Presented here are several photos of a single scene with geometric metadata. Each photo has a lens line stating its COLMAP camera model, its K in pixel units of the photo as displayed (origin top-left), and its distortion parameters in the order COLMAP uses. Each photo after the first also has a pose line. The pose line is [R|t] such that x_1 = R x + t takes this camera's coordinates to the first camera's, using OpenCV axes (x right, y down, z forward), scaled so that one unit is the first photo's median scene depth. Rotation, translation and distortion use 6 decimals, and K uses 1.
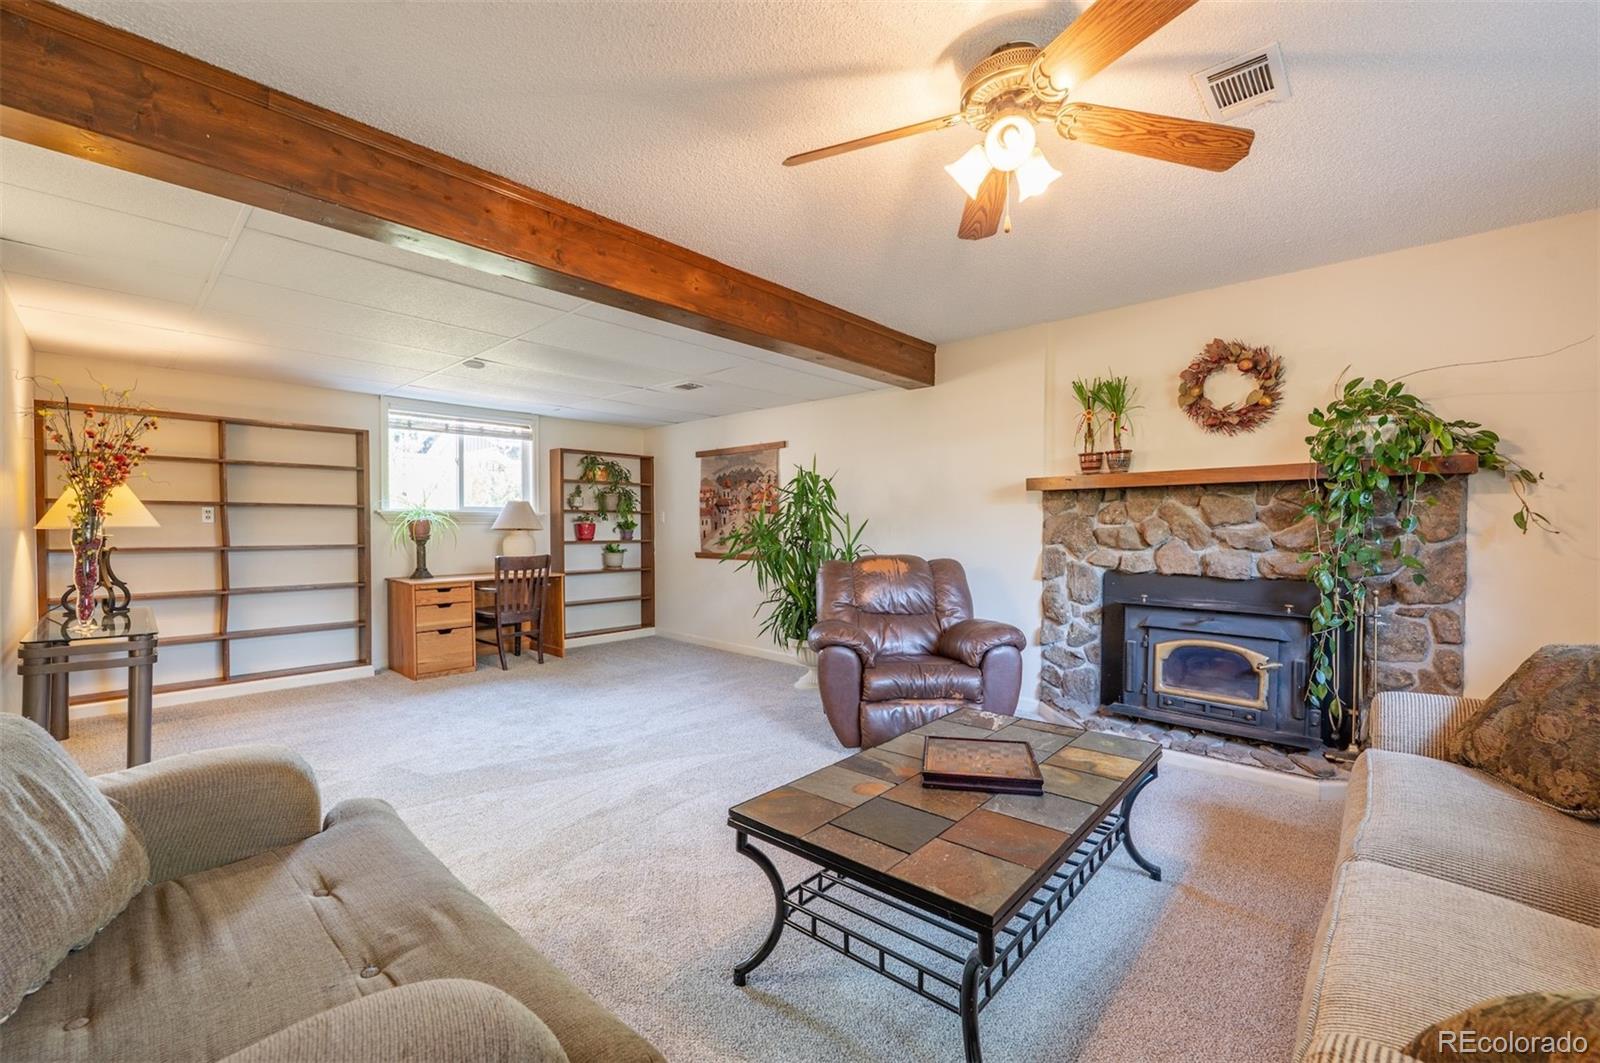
lens RADIAL K [[659.4, 0, 798.3], [0, 659.4, 535.2], [0, 0, 1]] dist [-0.002198, 0.000877]
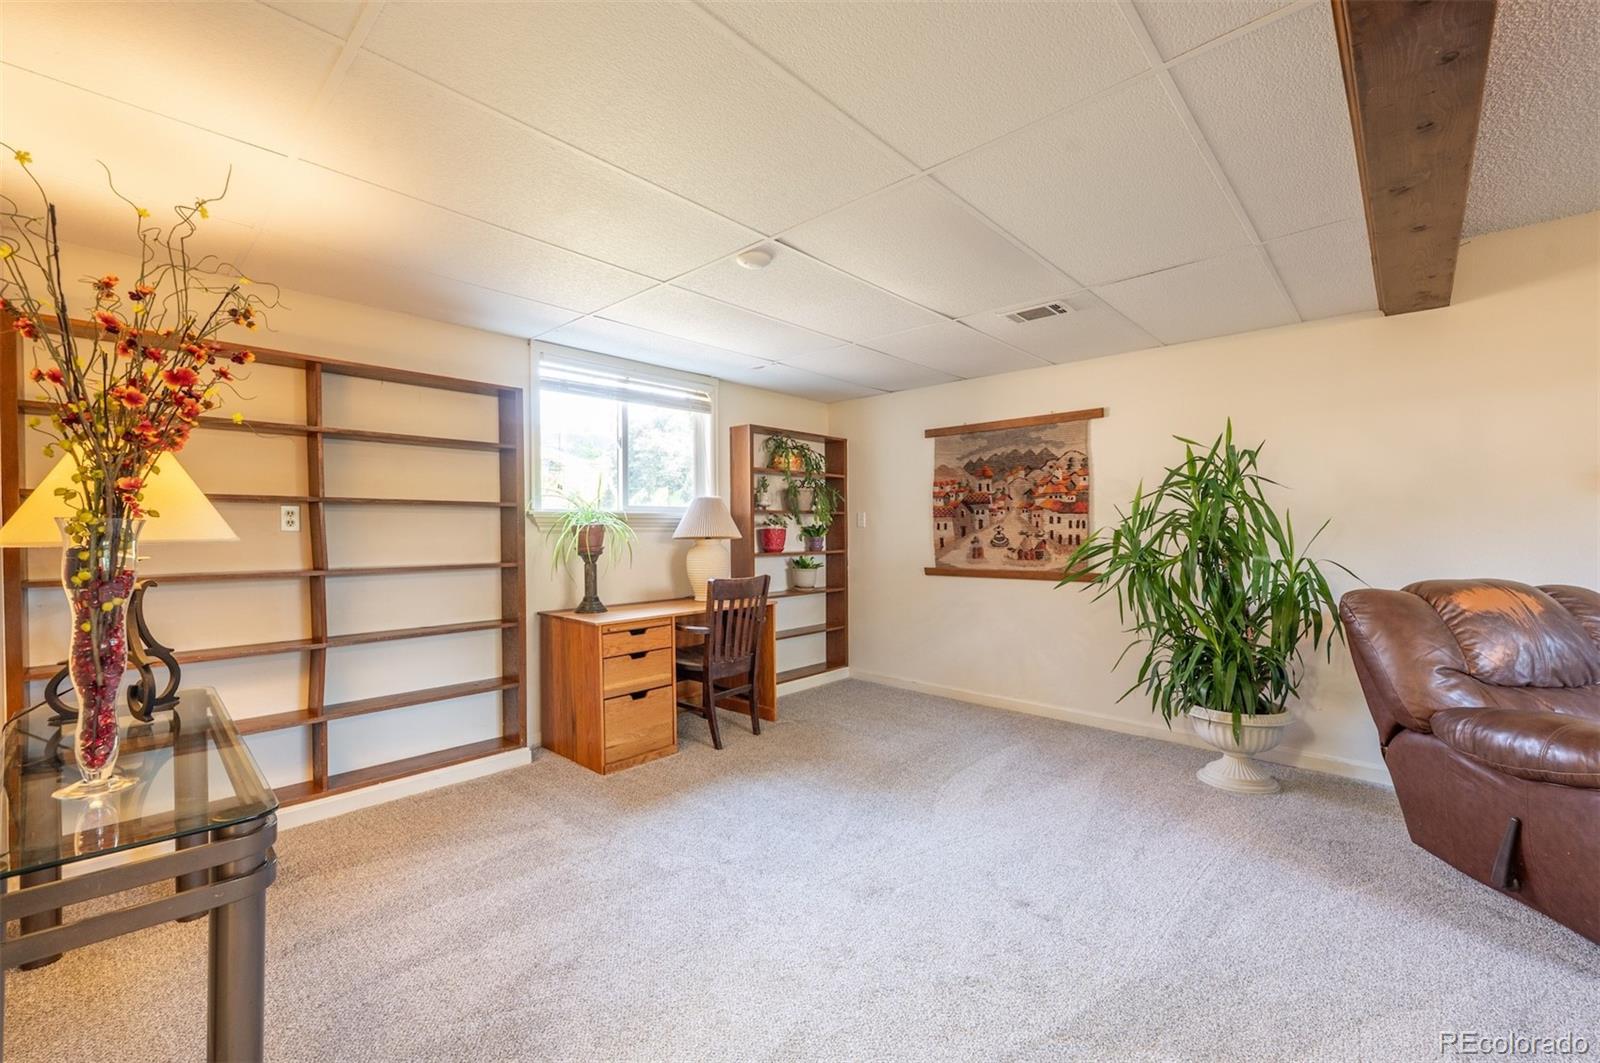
lens RADIAL K [[659.4, 0, 798.4], [0, 659.4, 535.3], [0, 0, 1]] dist [-0.002198, 0.000877]
pose [[0.999984, -0.005479, -0.001473, -0.369688], [0.005470, 0.999966, -0.006170, -0.007547], [0.001507, 0.006162, 0.999980, 0.337976]]
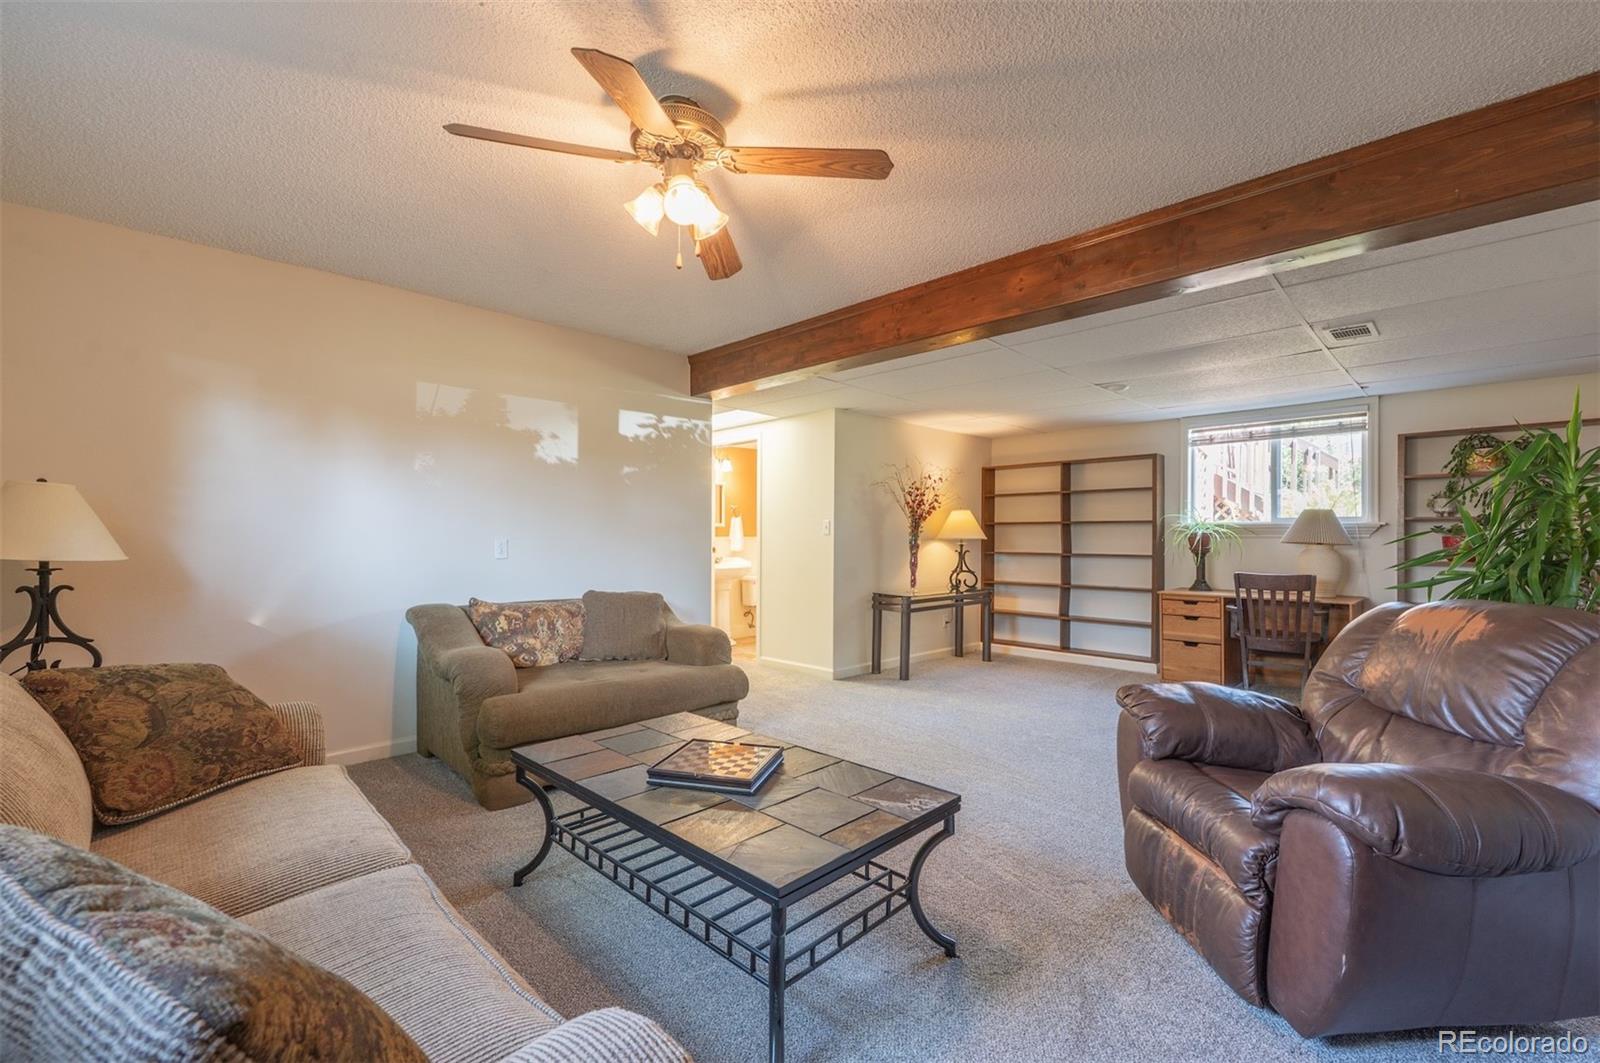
lens RADIAL K [[659.4, 0, 795.5], [0, 659.4, 531.8], [0, 0, 1]] dist [-0.002198, 0.000877]
pose [[-0.047419, -0.009702, -0.998828, 0.487282], [-0.020333, 0.999755, -0.008746, -0.003705], [0.998668, 0.019895, -0.047605, 0.434736]]
